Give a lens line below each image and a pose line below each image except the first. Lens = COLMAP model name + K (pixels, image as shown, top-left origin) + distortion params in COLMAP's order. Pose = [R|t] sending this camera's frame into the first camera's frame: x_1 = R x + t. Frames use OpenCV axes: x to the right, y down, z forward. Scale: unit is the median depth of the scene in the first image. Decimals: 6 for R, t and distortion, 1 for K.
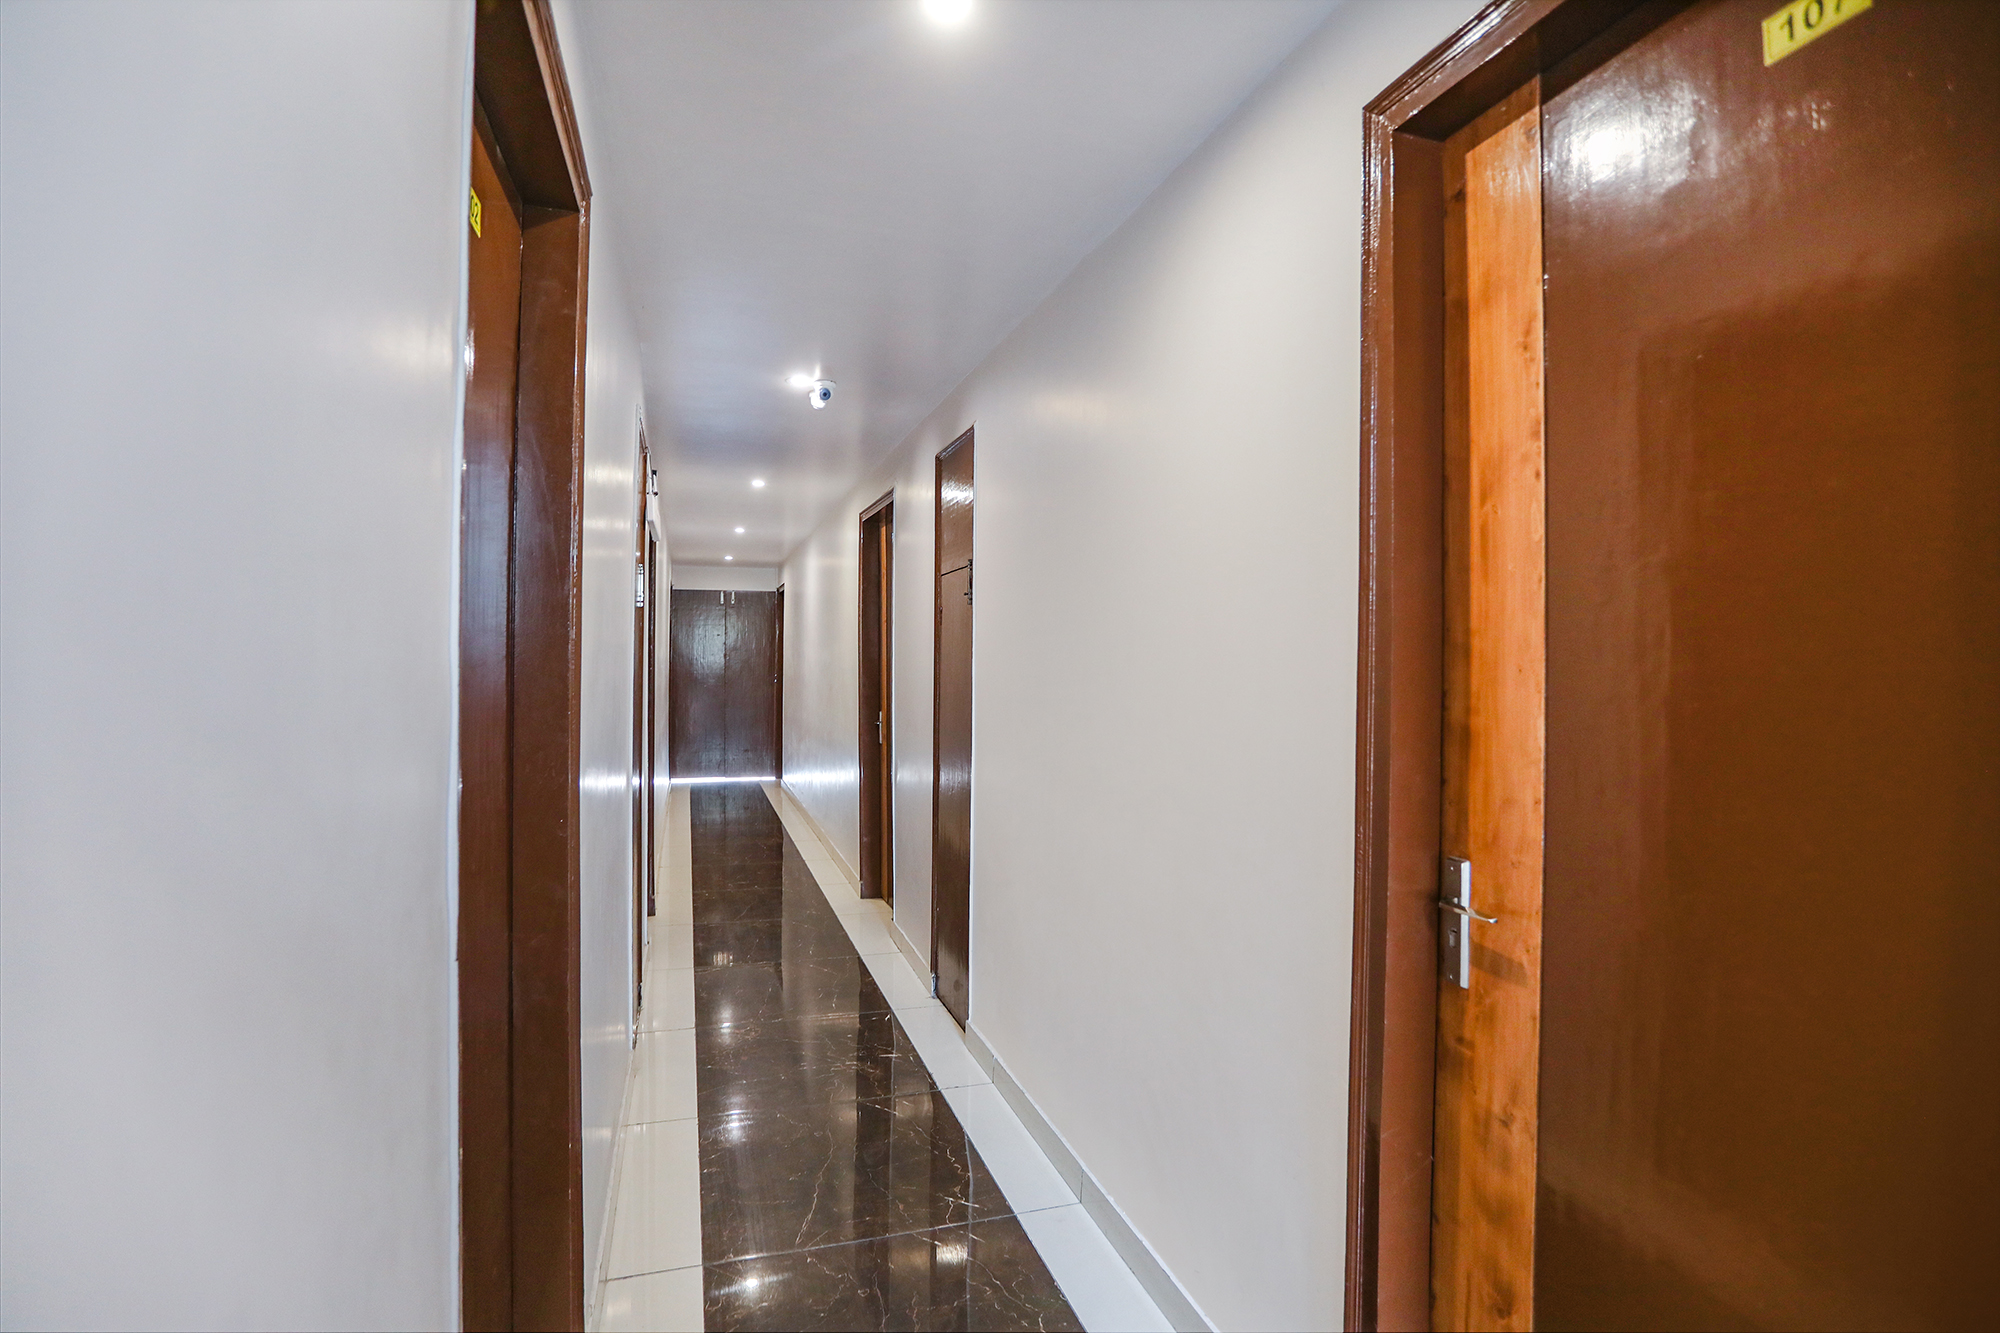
lens RADIAL K [[973.4, 0, 993.6], [0, 973.4, 660.6], [0, 0, 1]] dist [-0.077262, 0.033979]
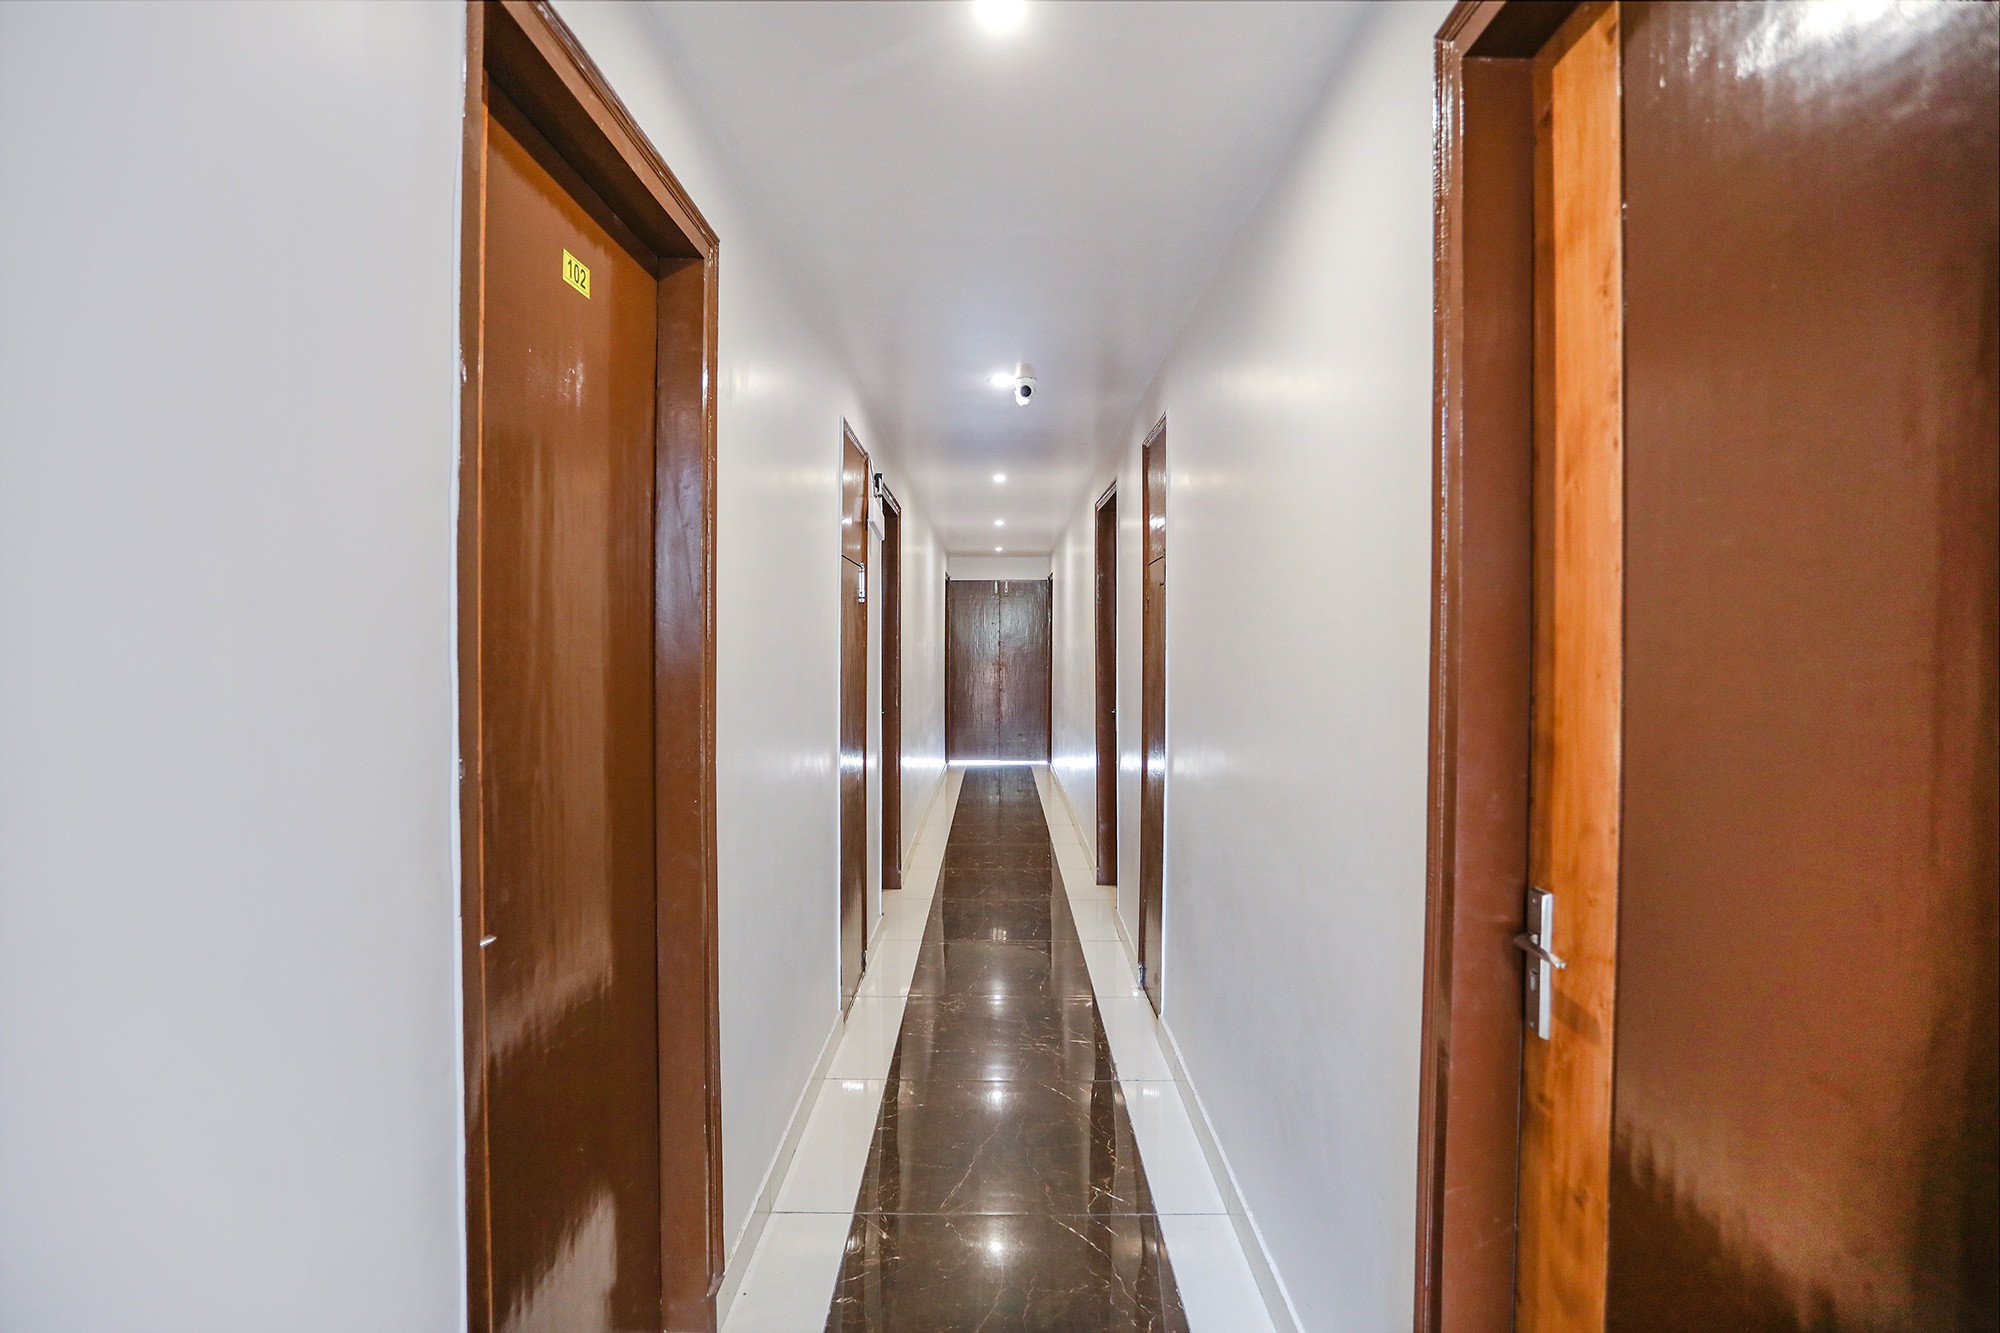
lens RADIAL K [[973.4, 0, 993.6], [0, 973.4, 660.6], [0, 0, 1]] dist [-0.077262, 0.033979]
pose [[0.951615, 0.000138, -0.307294, 0.279008], [0.004776, 0.999872, 0.015239, -0.016859], [0.307257, -0.015969, 0.951493, 0.028984]]
